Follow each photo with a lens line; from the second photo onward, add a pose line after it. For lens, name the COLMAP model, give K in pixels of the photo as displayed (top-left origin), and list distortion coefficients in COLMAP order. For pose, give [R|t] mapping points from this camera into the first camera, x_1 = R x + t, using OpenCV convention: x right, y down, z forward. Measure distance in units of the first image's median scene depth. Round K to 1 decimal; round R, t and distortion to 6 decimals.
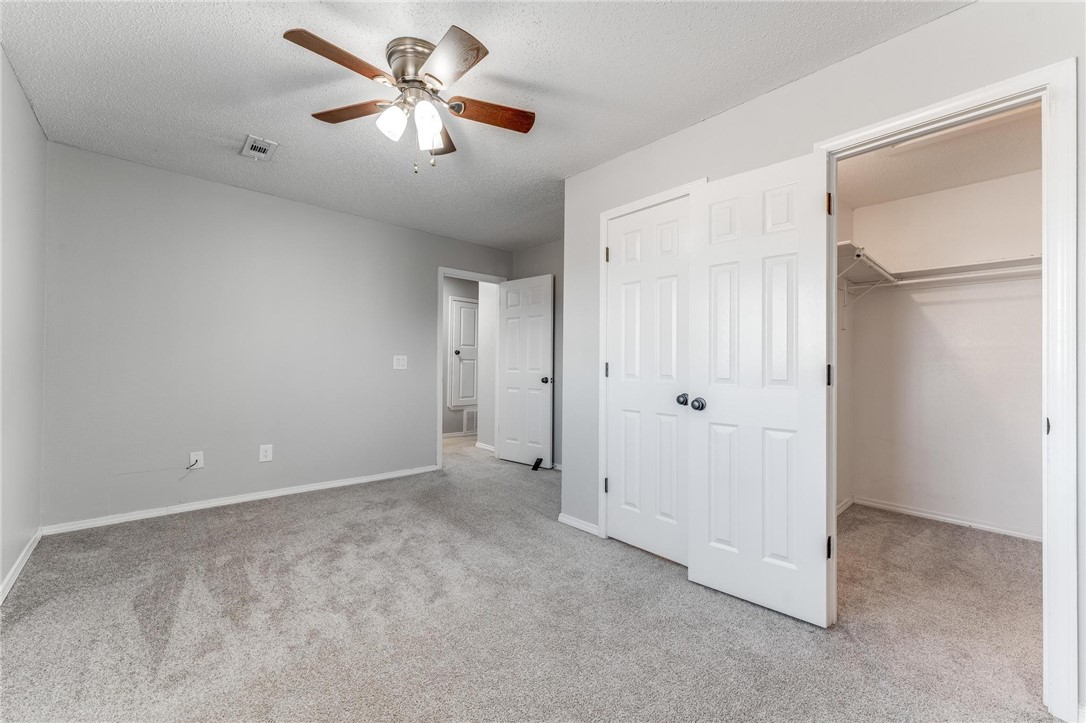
lens RADIAL K [[441.7, 0, 533.0], [0, 441.7, 357.6], [0, 0, 1]] dist [0.001310, 0.000103]
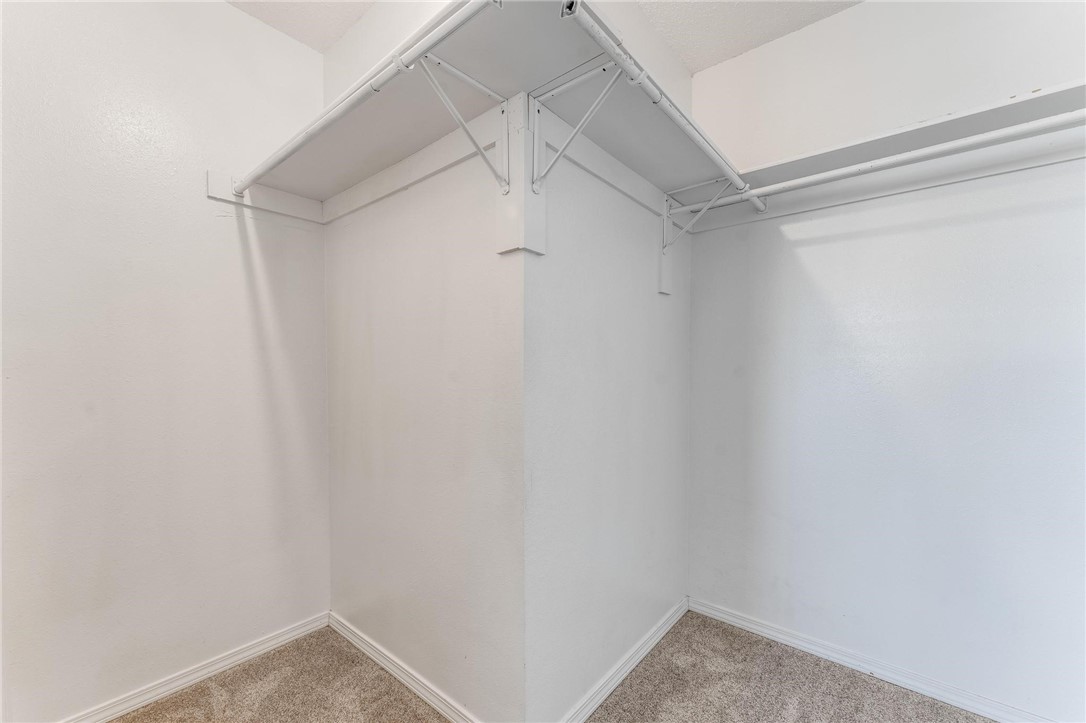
lens RADIAL K [[455.6, 0, 550.5], [0, 455.6, 369.1], [0, 0, 1]] dist [0.000290, -0.000906]
pose [[0.988813, 0.007157, 0.148989, 0.526812], [-0.009241, 0.999869, 0.013299, 0.020912], [-0.148875, -0.014527, 0.988749, 0.526044]]
